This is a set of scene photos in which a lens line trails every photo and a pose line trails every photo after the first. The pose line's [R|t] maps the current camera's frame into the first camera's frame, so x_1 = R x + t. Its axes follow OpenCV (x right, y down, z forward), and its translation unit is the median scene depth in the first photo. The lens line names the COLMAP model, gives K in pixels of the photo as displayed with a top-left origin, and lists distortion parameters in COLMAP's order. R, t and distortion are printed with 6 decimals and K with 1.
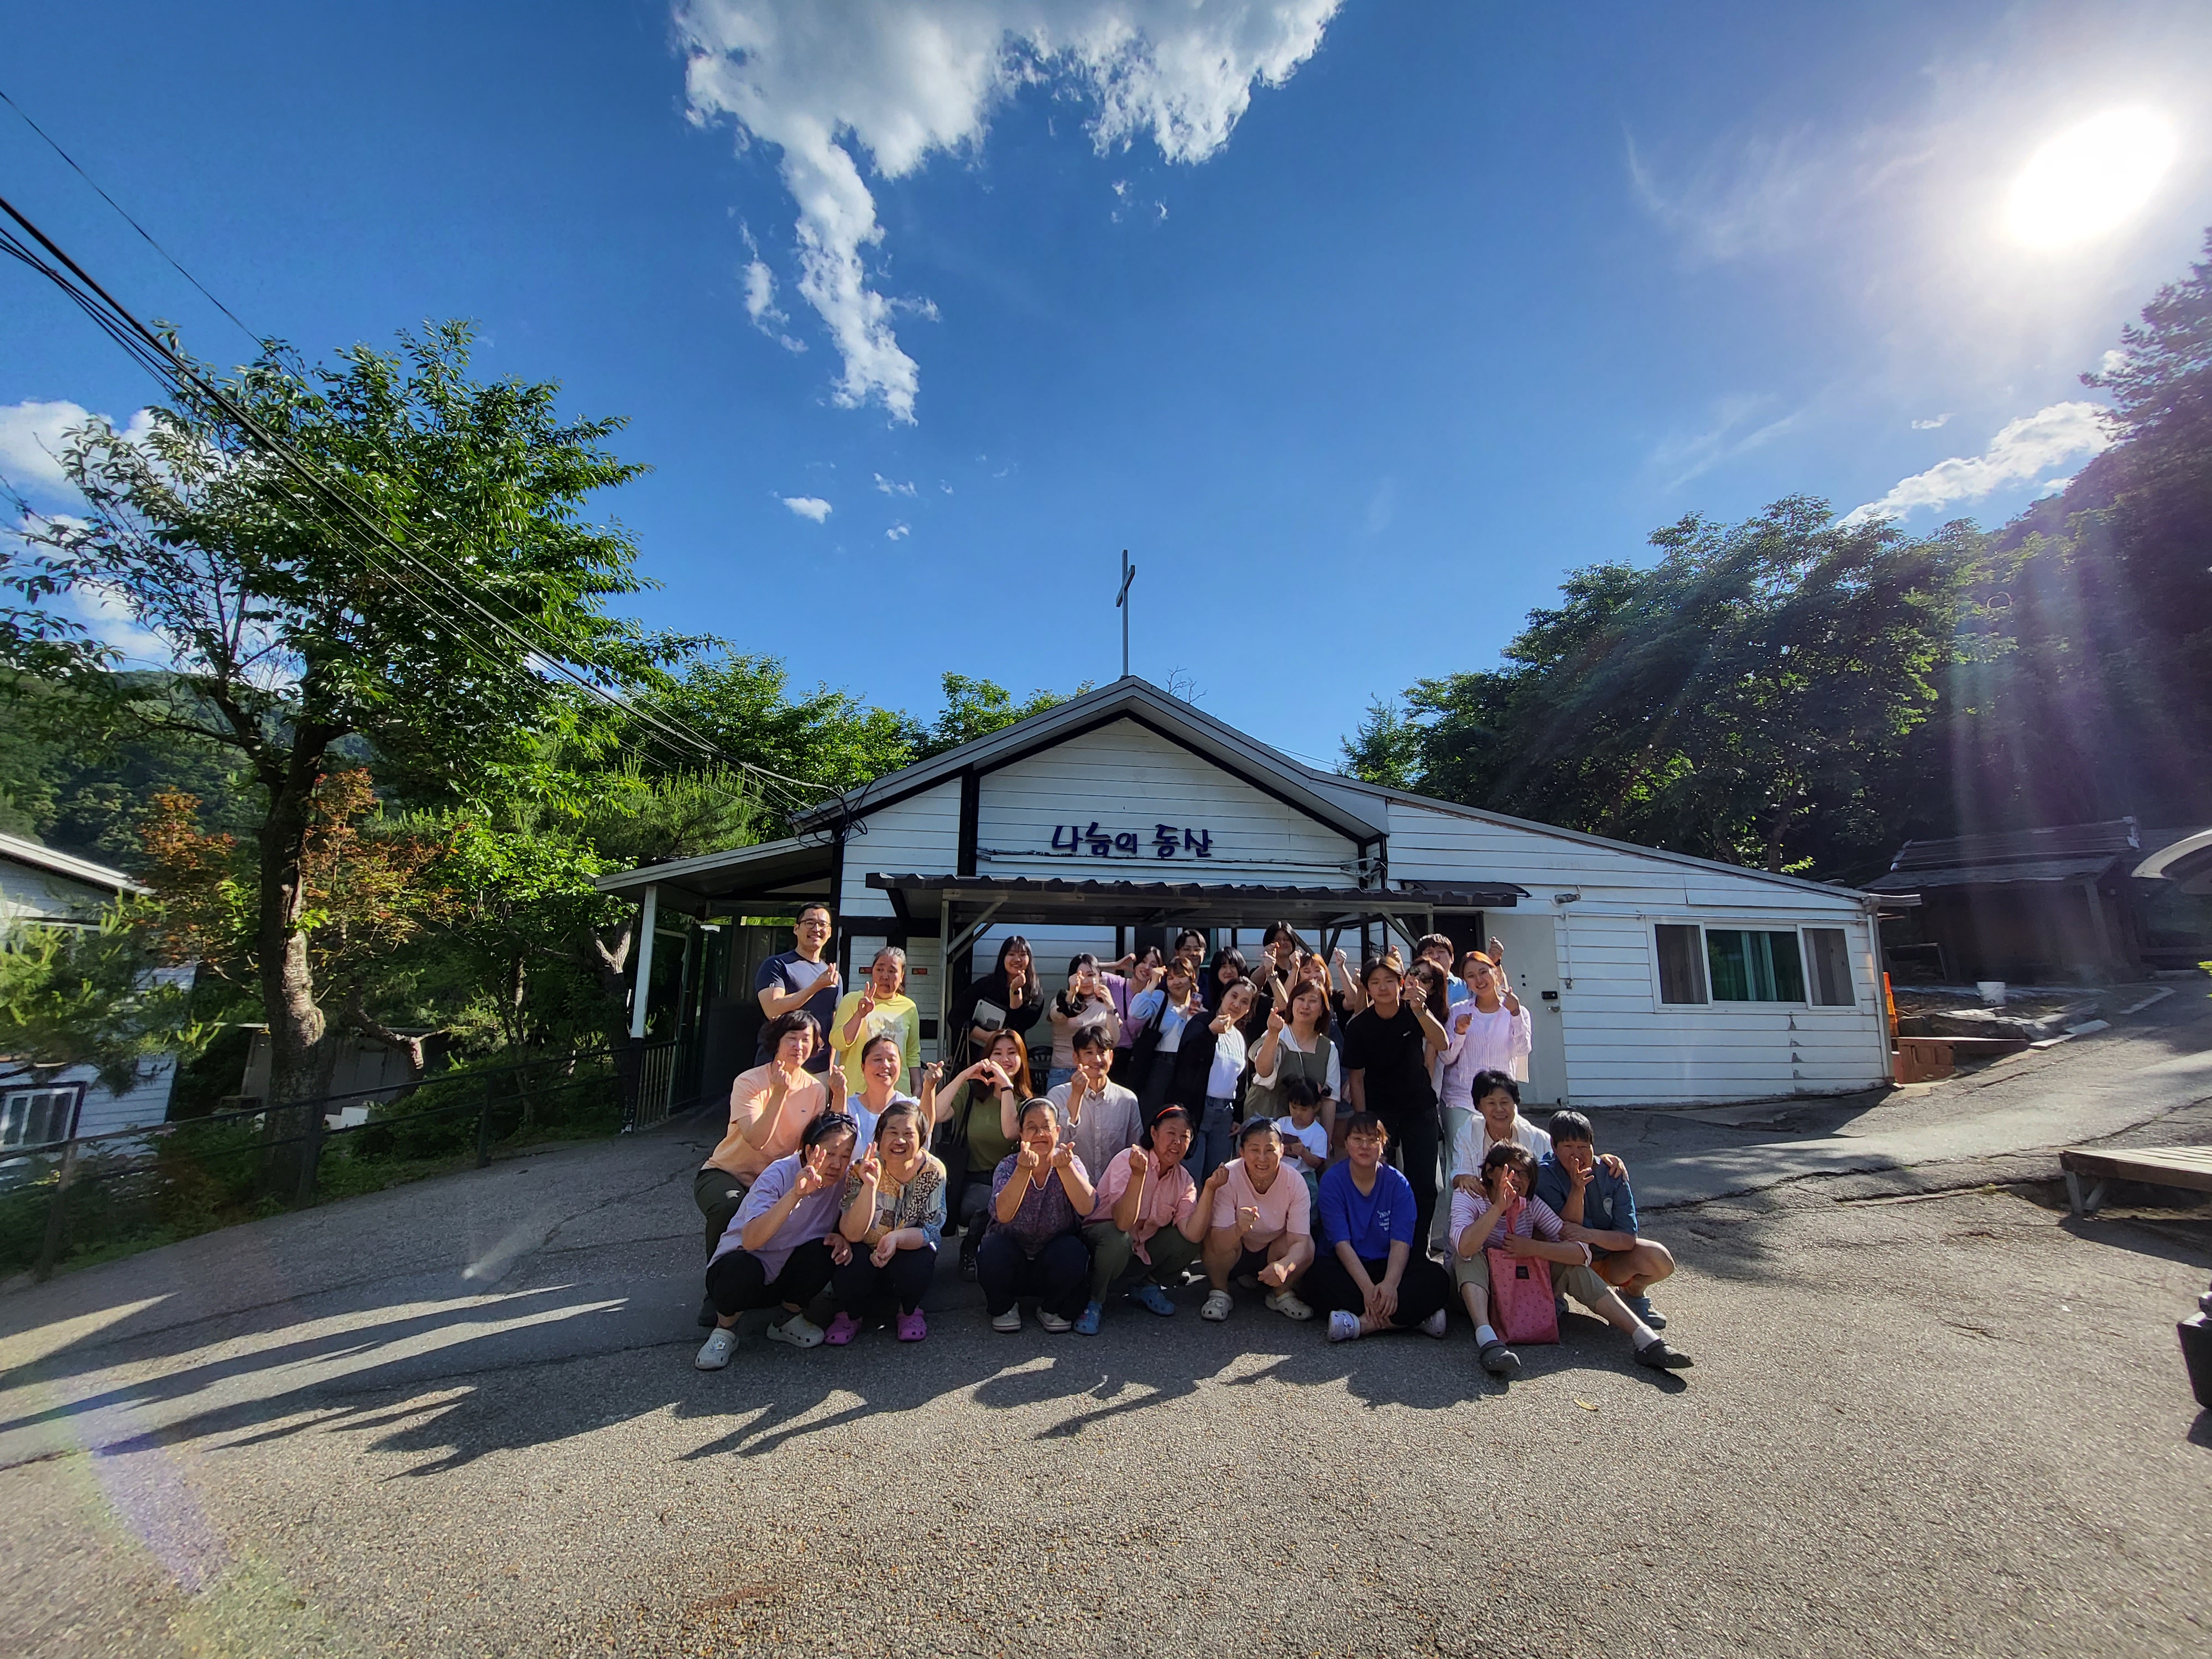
lens RADIAL K [[879.4, 0, 1114.9], [0, 879.4, 827.1], [0, 0, 1]] dist [-0.003819, -0.000700]
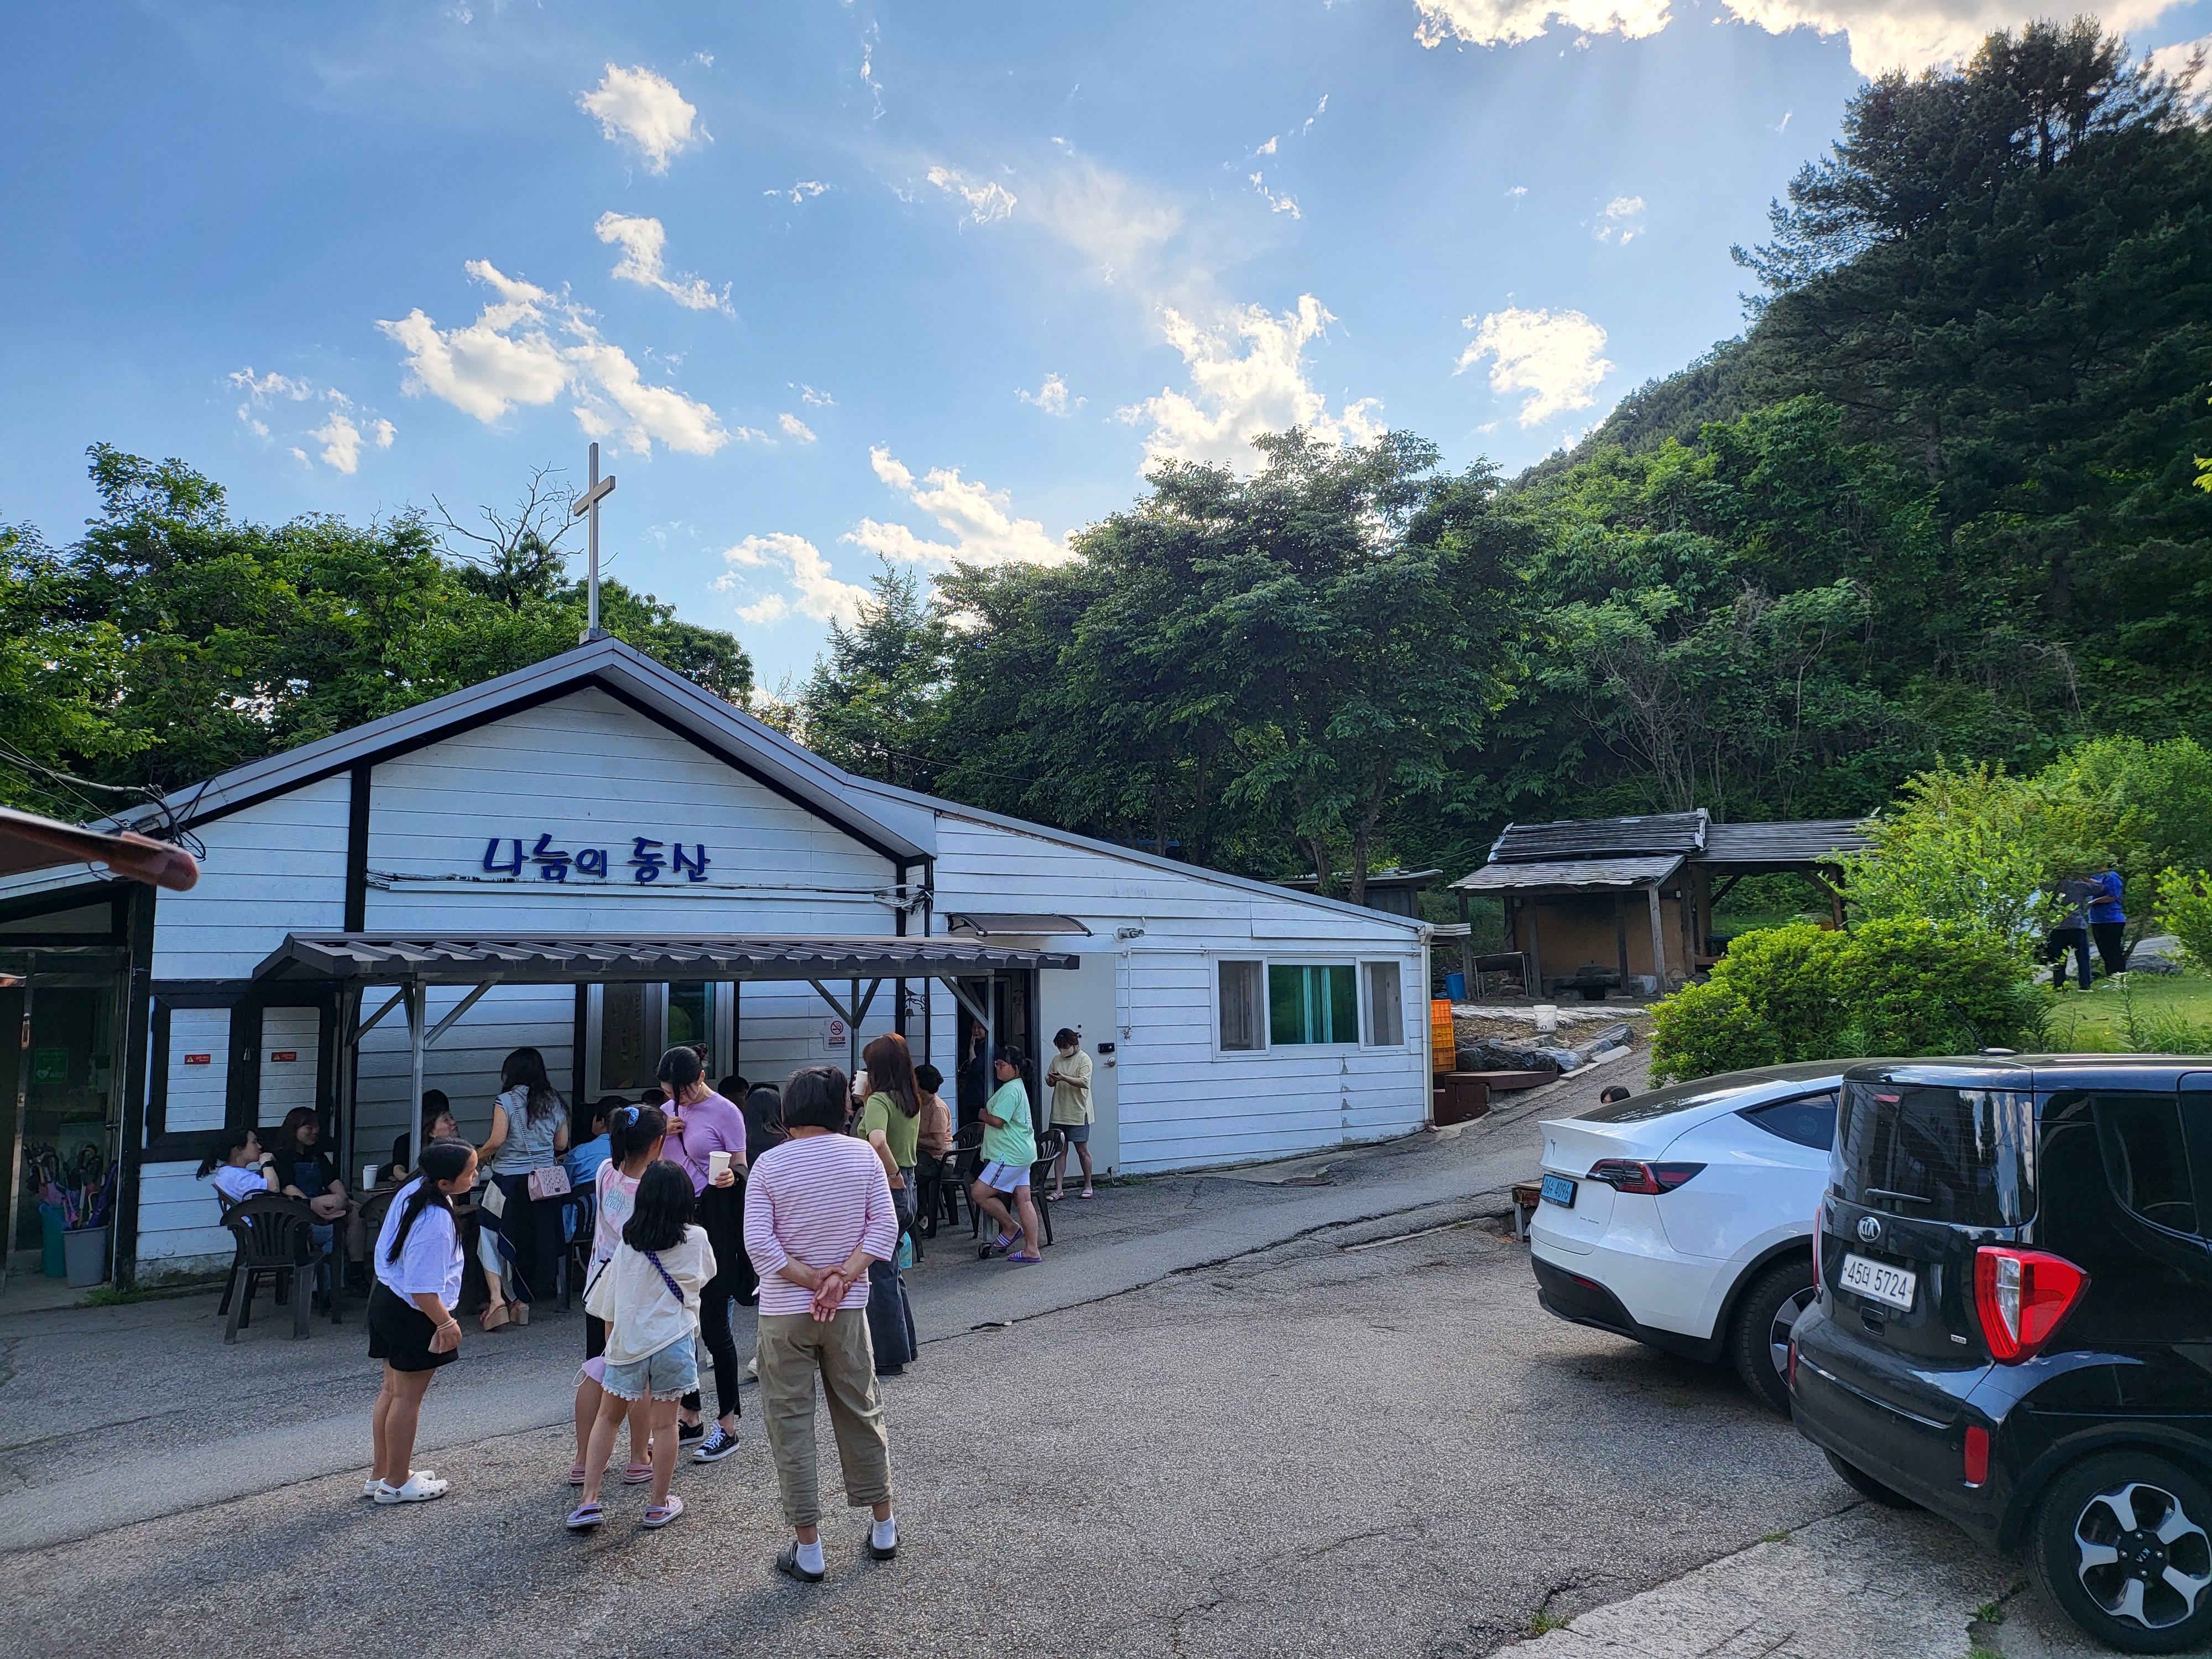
lens RADIAL K [[1567.7, 0, 1119.7], [0, 1567.7, 766.3], [0, 0, 1]] dist [0.042812, -0.046803]
pose [[0.895536, 0.037709, 0.443388, -0.173458], [-0.053282, 0.998321, 0.022713, -0.112864], [-0.441787, -0.043965, 0.896042, -0.347796]]
